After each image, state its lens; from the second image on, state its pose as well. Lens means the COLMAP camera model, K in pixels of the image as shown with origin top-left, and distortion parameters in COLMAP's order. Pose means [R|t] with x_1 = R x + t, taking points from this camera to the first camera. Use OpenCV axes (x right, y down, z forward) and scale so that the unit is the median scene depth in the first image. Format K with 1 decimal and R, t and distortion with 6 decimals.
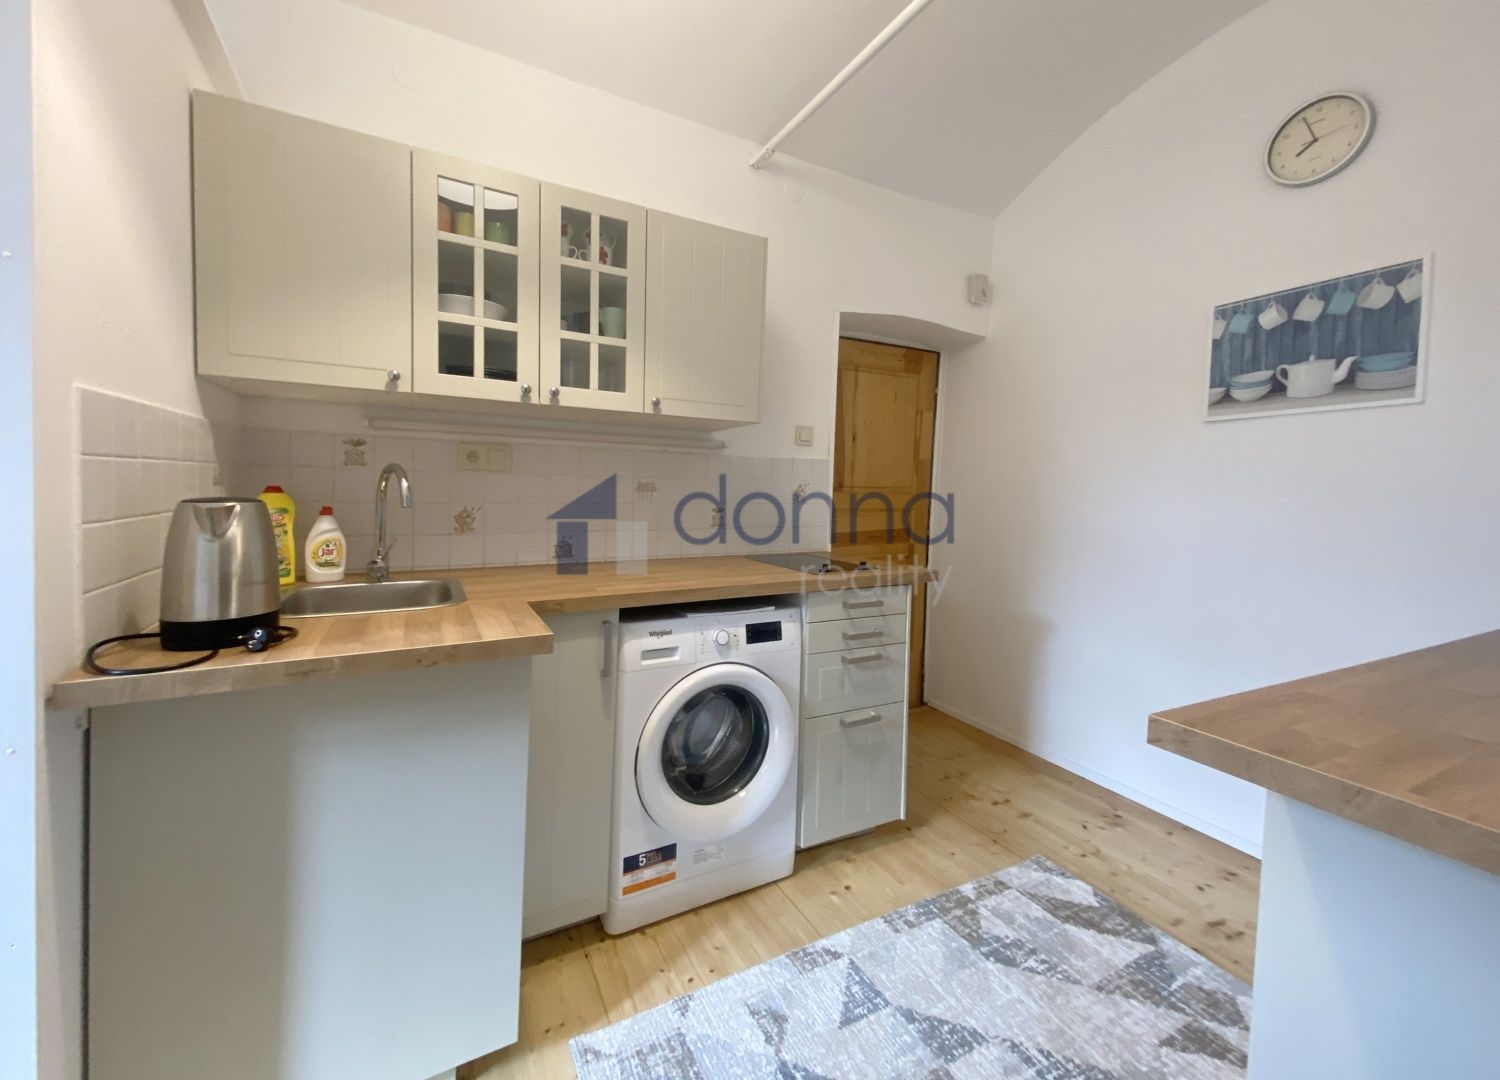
lens RADIAL K [[581.0, 0, 752.1], [0, 581.0, 521.9], [0, 0, 1]] dist [0.016235, -0.007573]
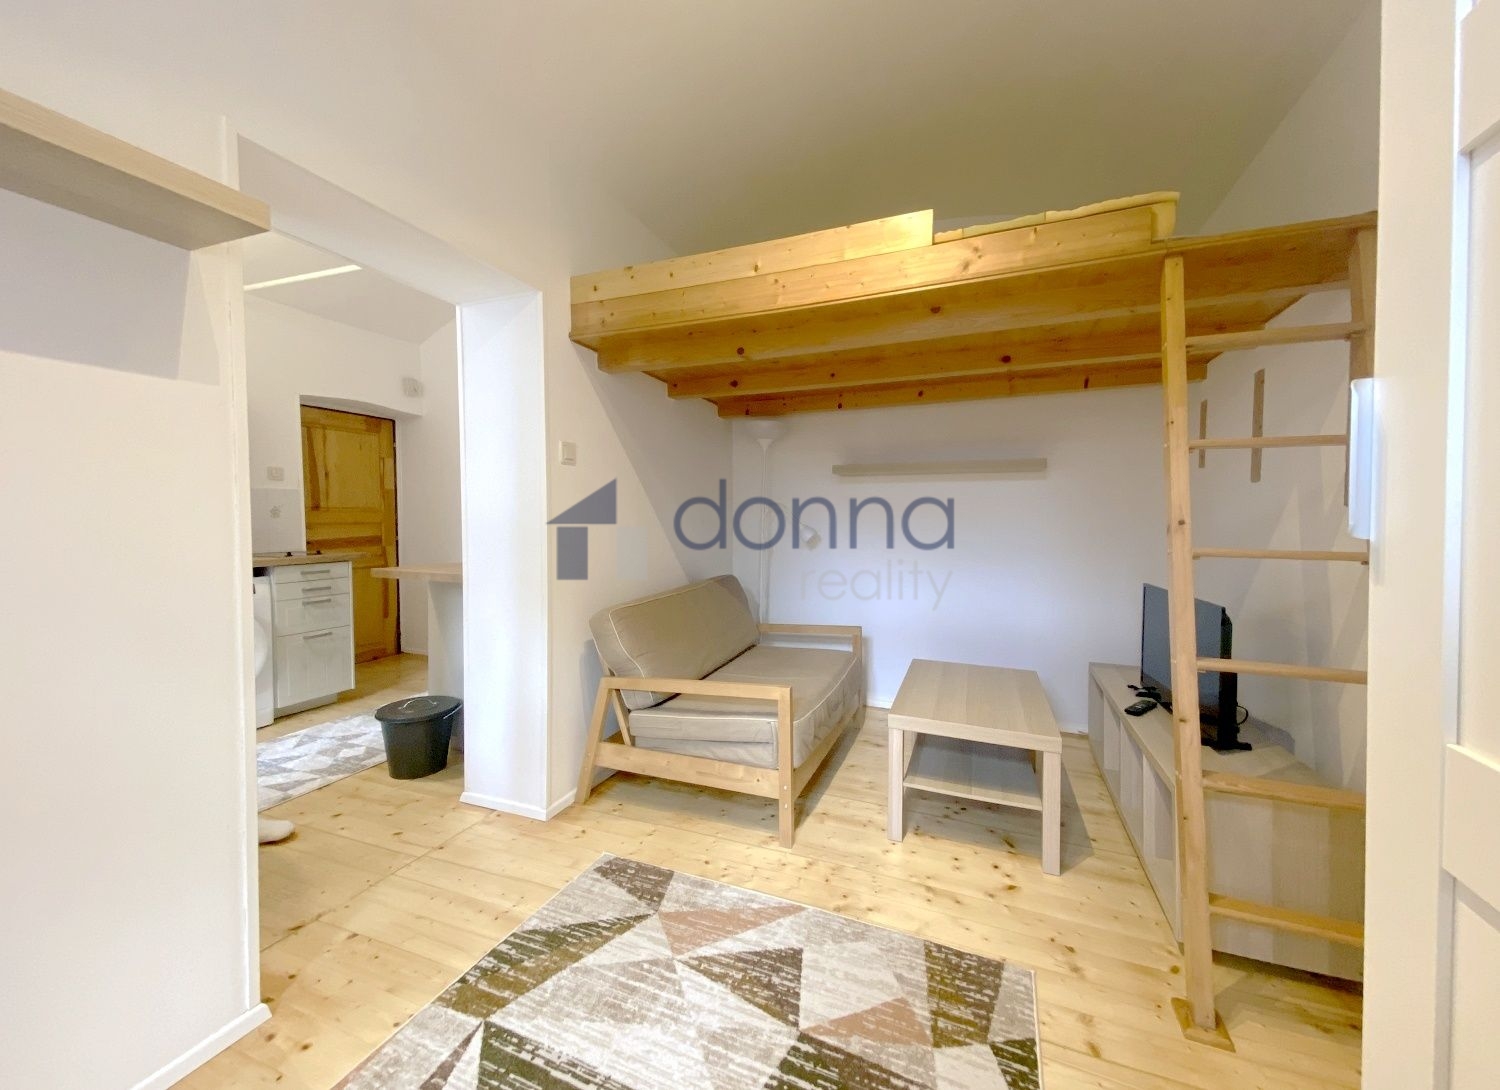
lens RADIAL K [[579.7, 0, 760.5], [0, 579.7, 545.6], [0, 0, 1]] dist [0.017901, -0.000535]
pose [[0.756691, -0.050641, 0.651808, 0.061026], [0.049291, 0.998577, 0.020360, 0.103175], [-0.651912, 0.016722, 0.758110, -1.485901]]
